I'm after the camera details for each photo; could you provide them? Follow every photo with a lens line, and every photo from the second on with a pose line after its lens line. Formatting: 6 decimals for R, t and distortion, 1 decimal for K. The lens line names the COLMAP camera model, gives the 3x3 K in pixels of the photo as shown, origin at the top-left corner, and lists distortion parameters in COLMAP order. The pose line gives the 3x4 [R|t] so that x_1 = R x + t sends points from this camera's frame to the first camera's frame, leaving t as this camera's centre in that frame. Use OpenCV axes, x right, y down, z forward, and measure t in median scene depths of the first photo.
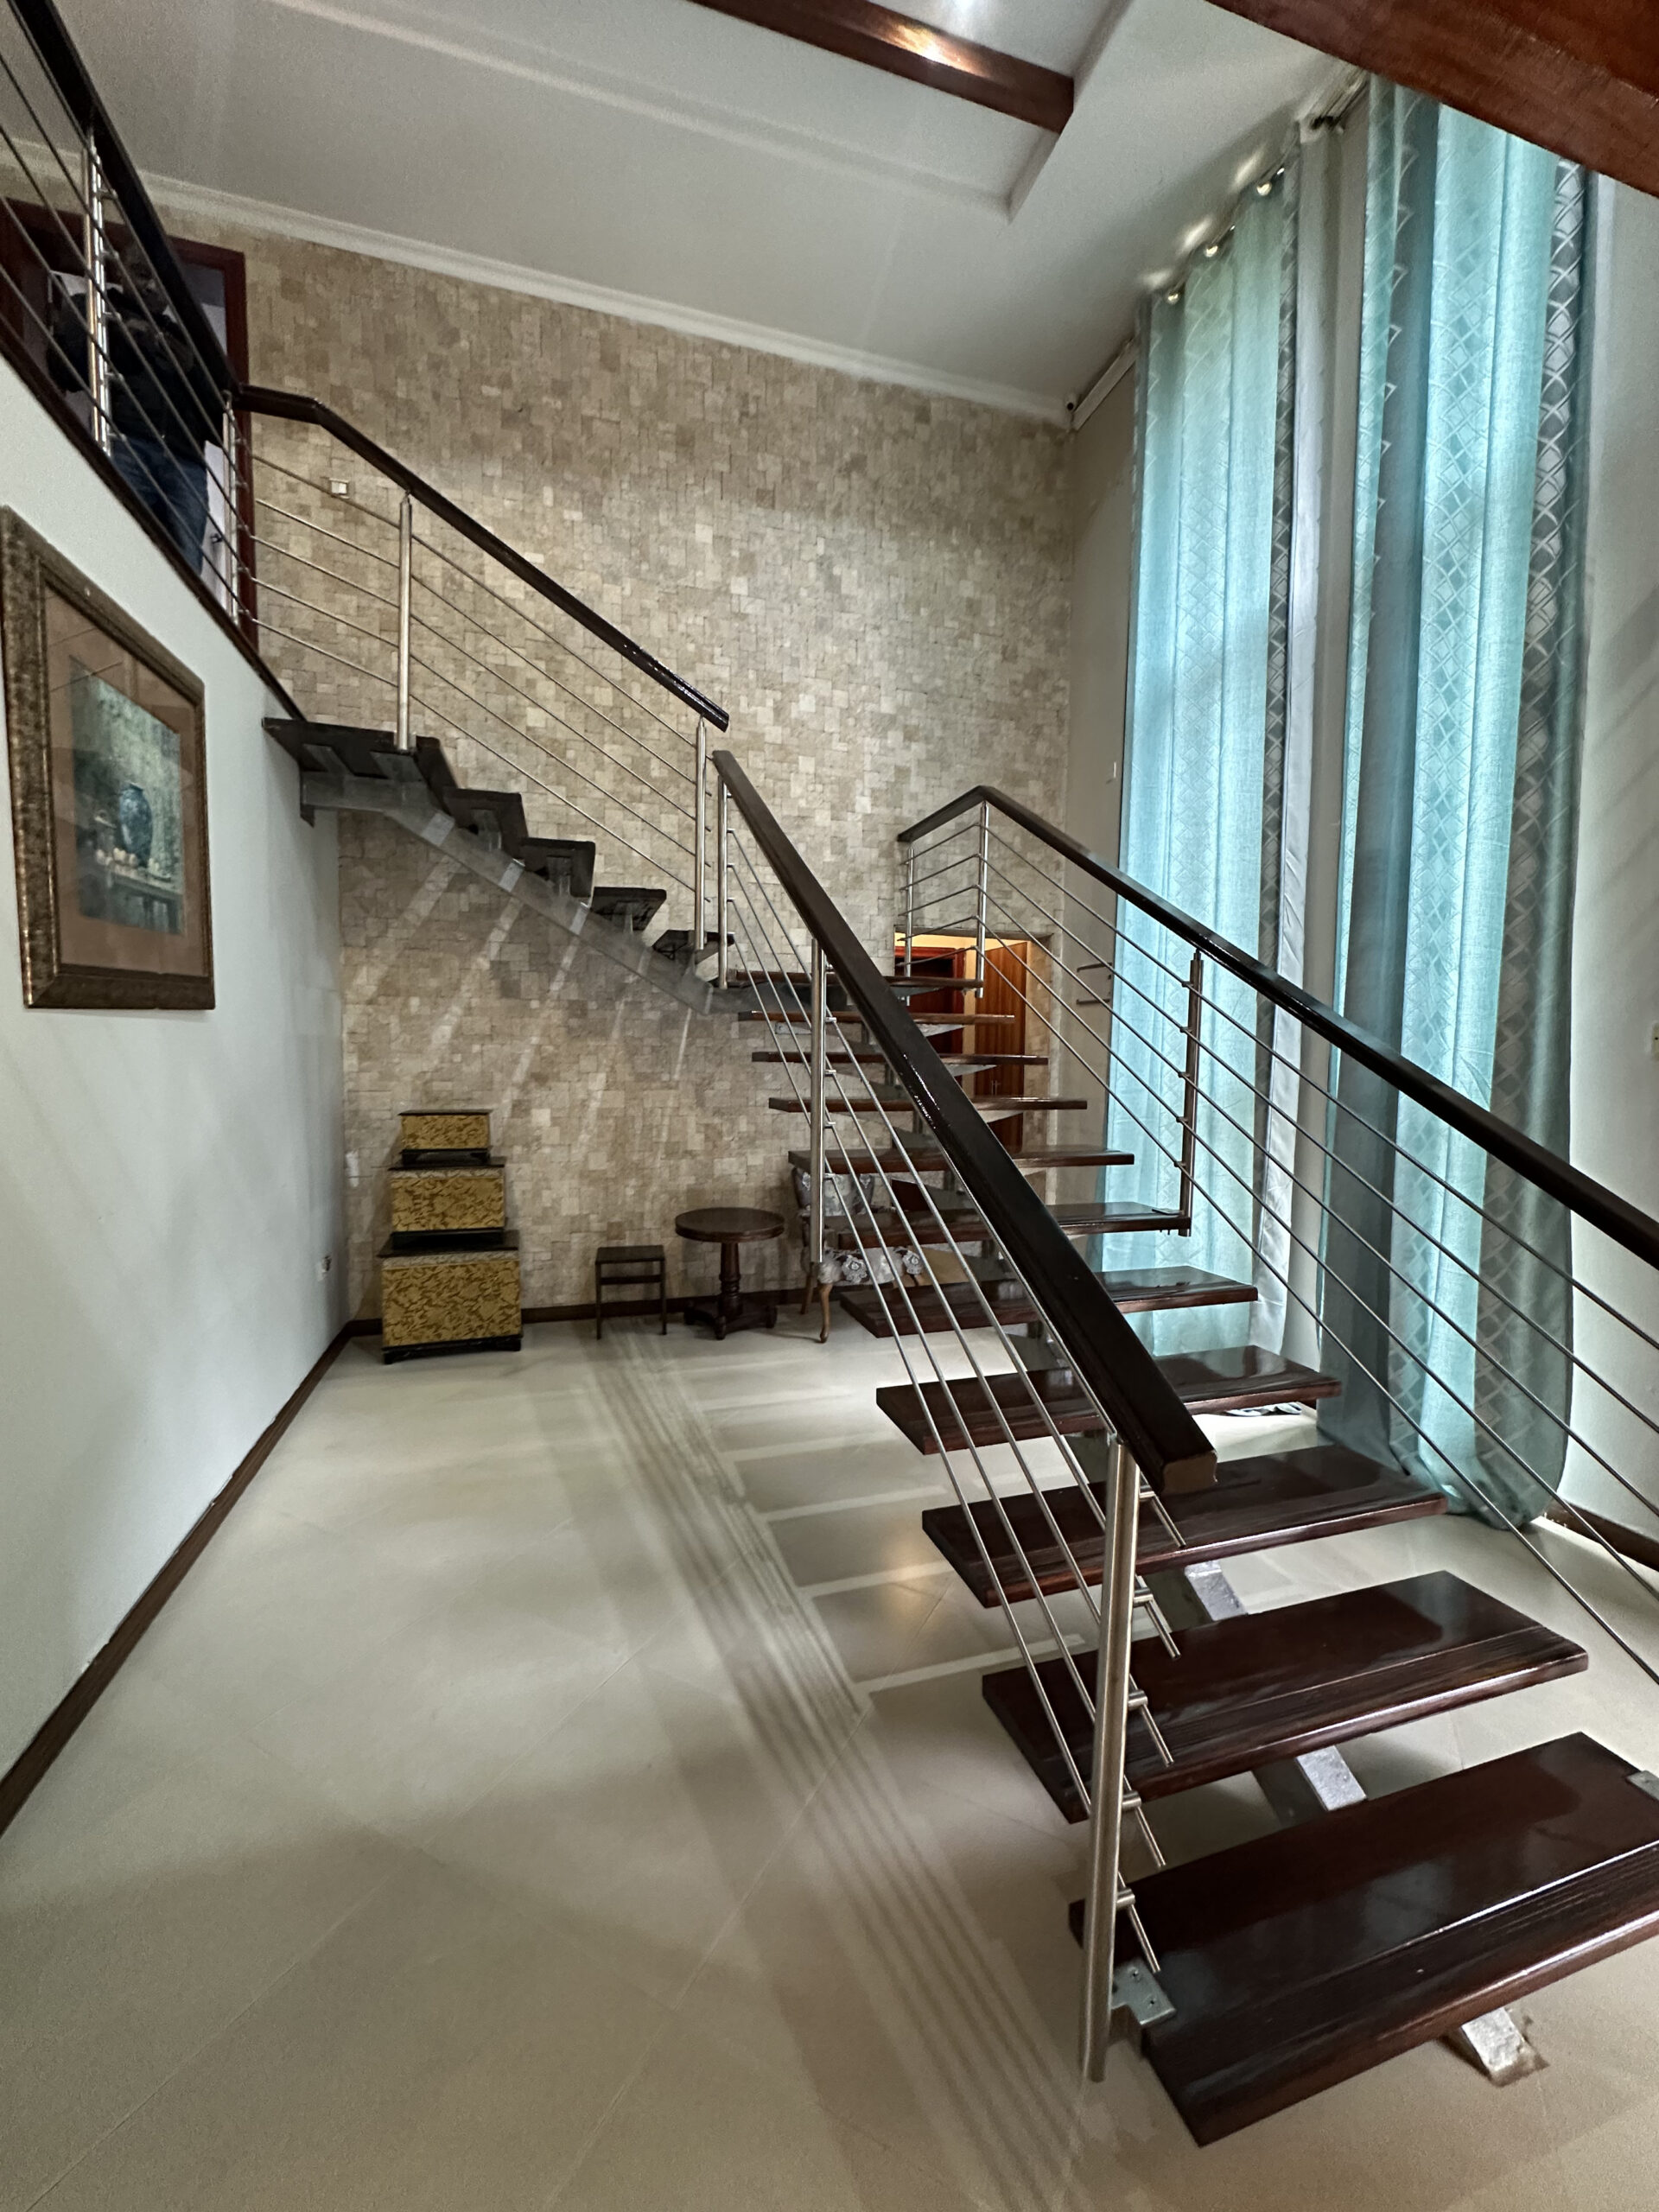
lens RADIAL K [[881.7, 0, 827.7], [0, 881.7, 1105.8], [0, 0, 1]] dist [-0.001051, -0.000500]
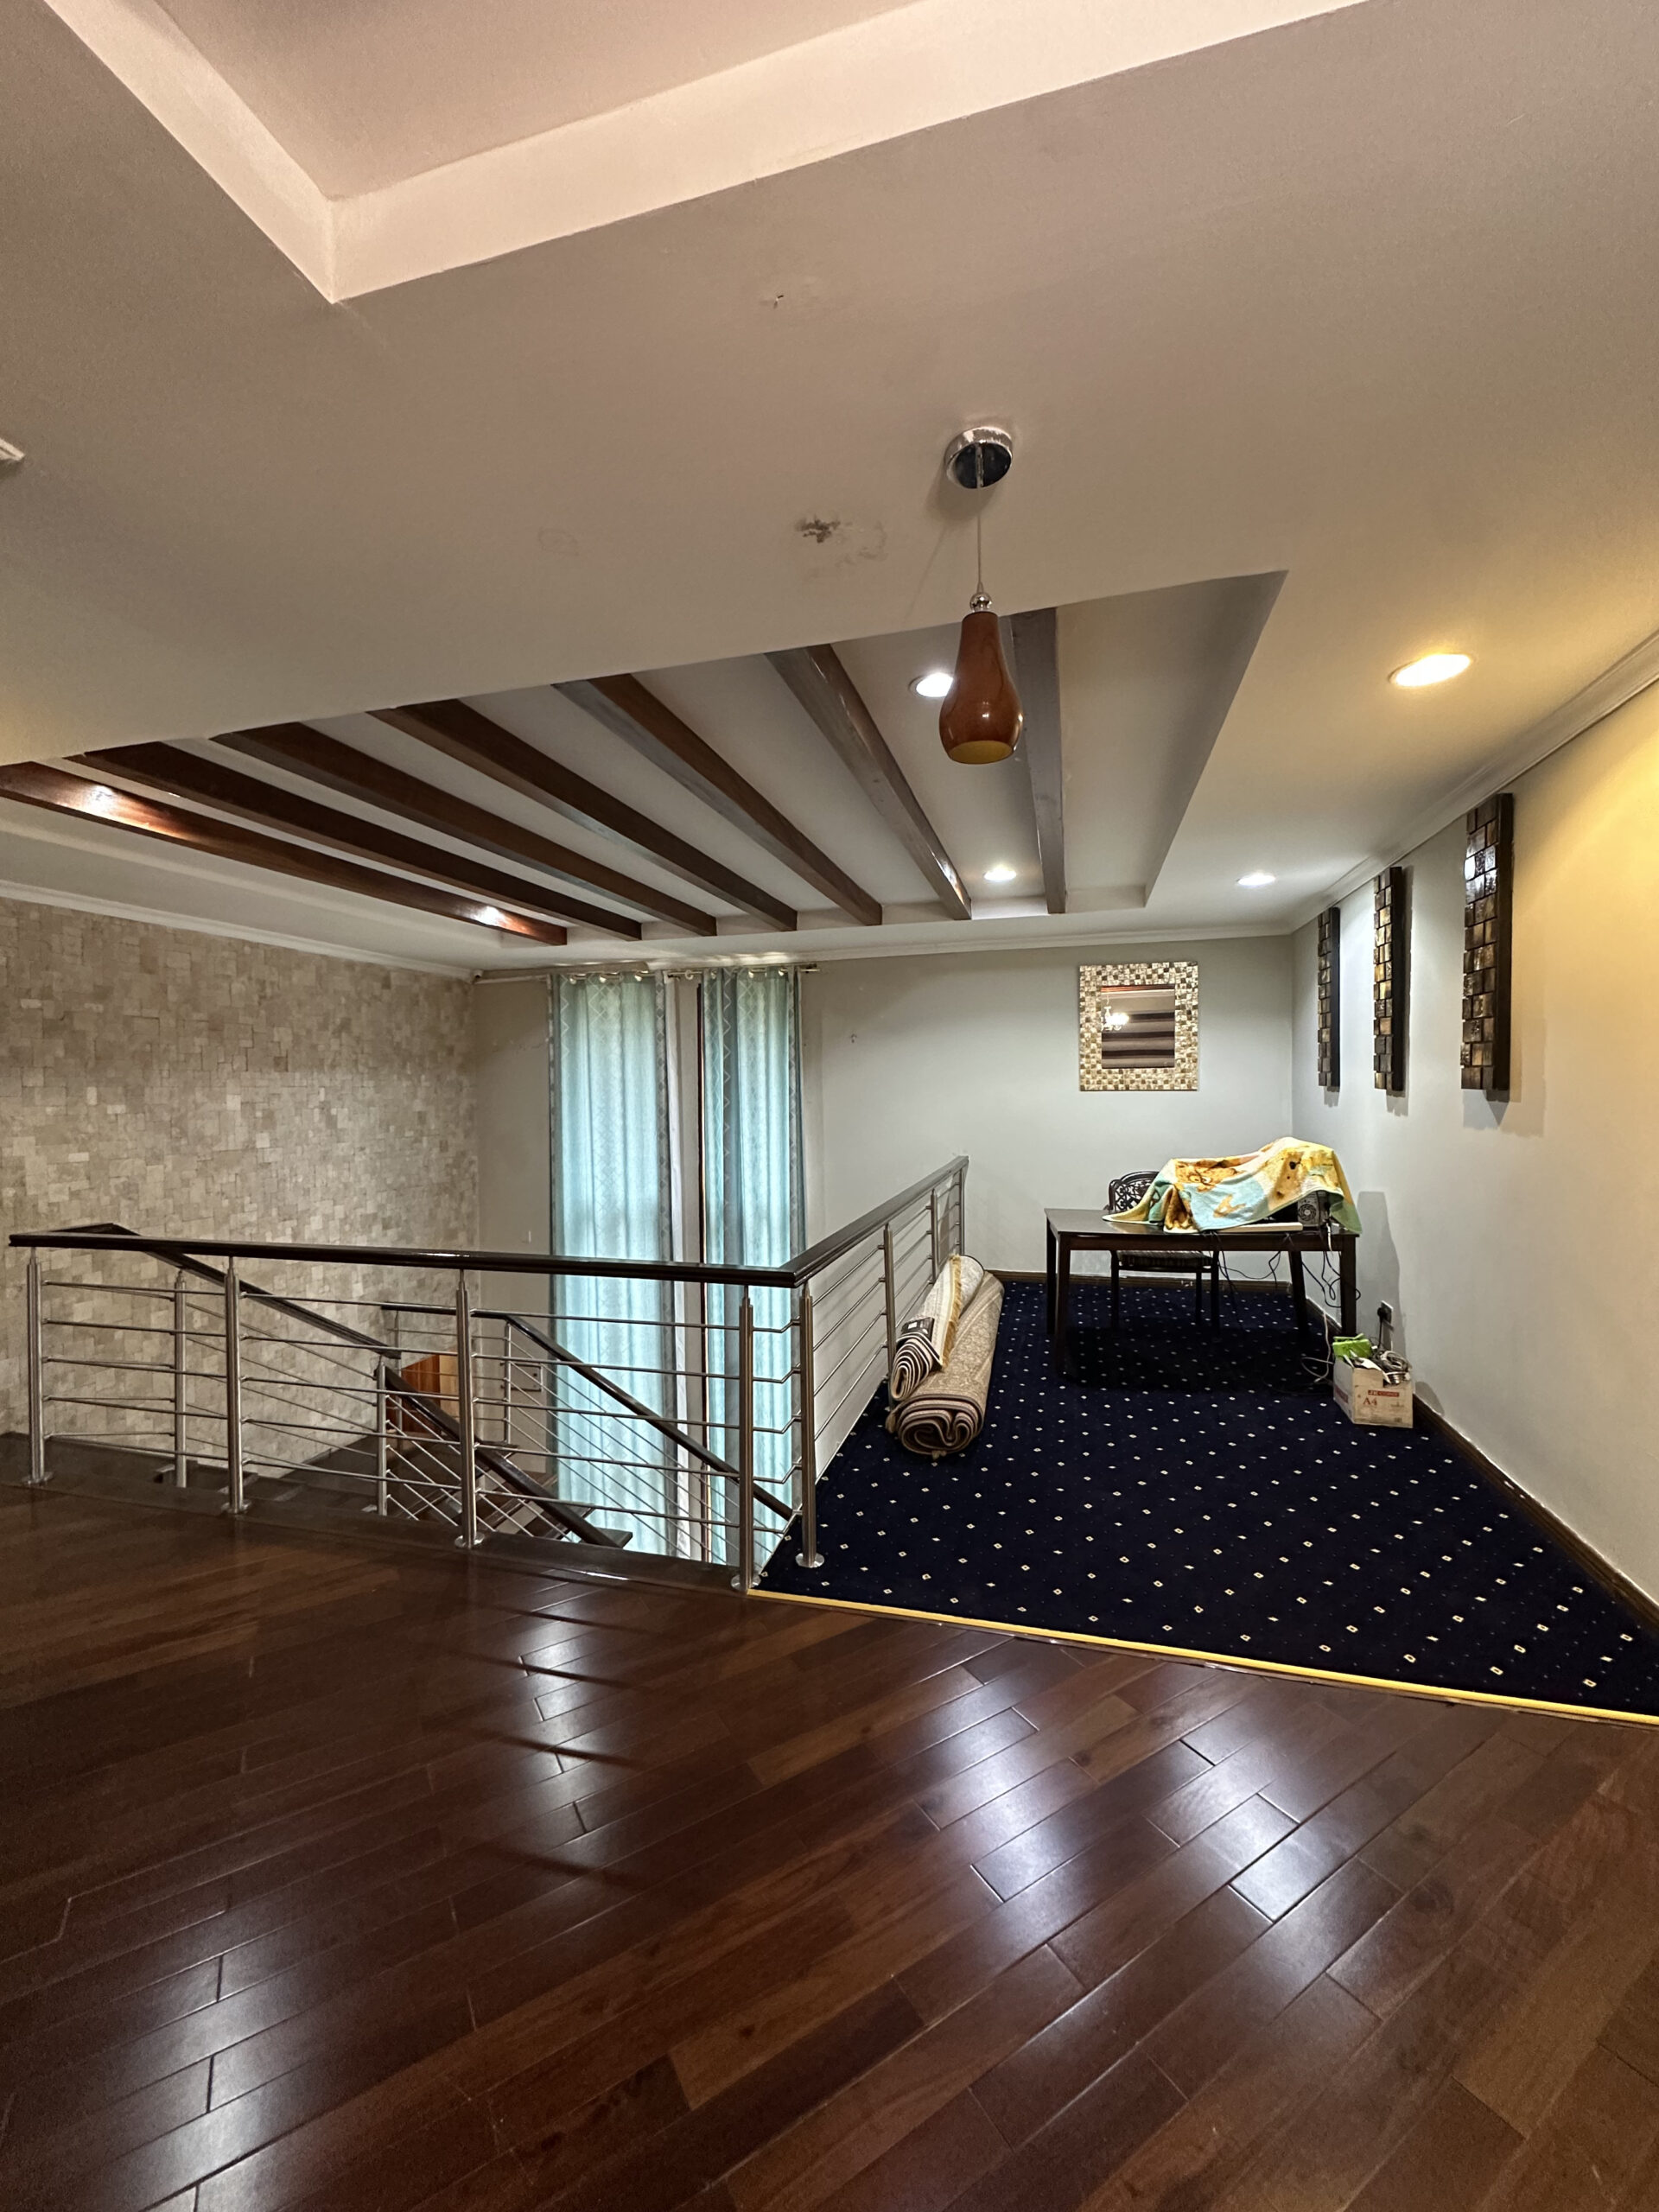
lens RADIAL K [[881.7, 0, 831.4], [0, 881.7, 1103.4], [0, 0, 1]] dist [-0.001051, -0.000500]
pose [[0.536453, -0.029269, 0.843423, -0.676895], [0.070758, 0.997439, -0.010391, -0.576227], [-0.840959, 0.065253, 0.537150, -0.252483]]
